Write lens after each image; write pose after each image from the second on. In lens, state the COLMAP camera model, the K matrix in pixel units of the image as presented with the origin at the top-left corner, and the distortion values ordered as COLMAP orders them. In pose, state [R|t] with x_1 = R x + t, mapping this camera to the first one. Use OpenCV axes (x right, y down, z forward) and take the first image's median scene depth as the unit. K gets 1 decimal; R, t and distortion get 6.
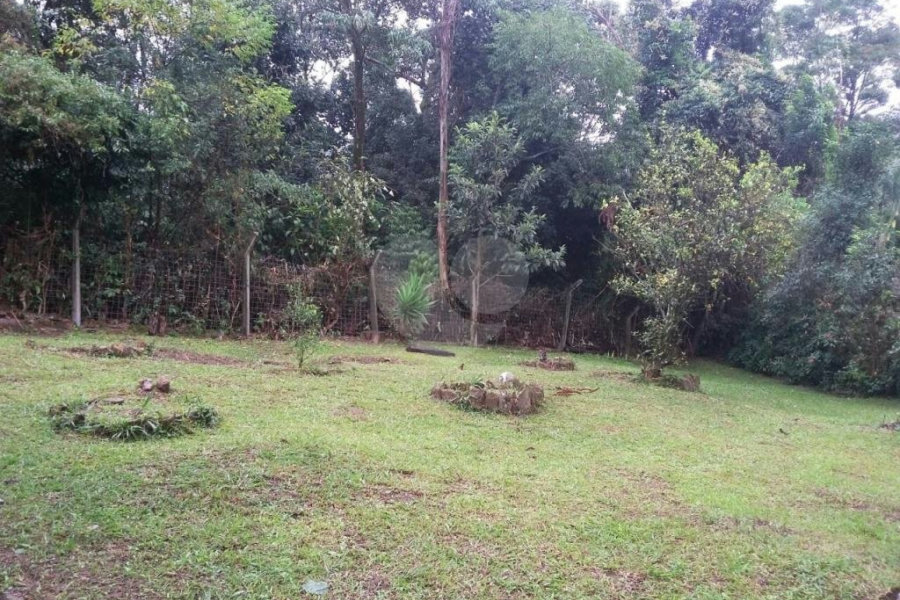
lens RADIAL K [[910.1, 0, 450.0], [0, 910.1, 300.0], [0, 0, 1]] dist [0.214514, -0.474491]
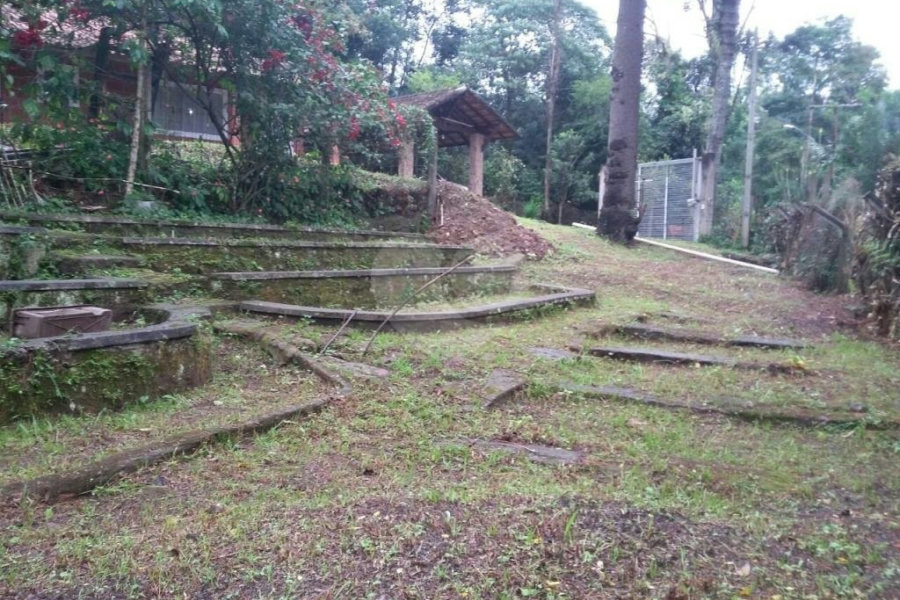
lens RADIAL K [[910.1, 0, 450.0], [0, 910.1, 300.0], [0, 0, 1]] dist [0.214514, -0.474491]
pose [[0.992114, 0.029306, -0.121866, 0.038256], [-0.023231, 0.998429, 0.050981, 0.100871], [0.123169, -0.047748, 0.991236, -1.238430]]
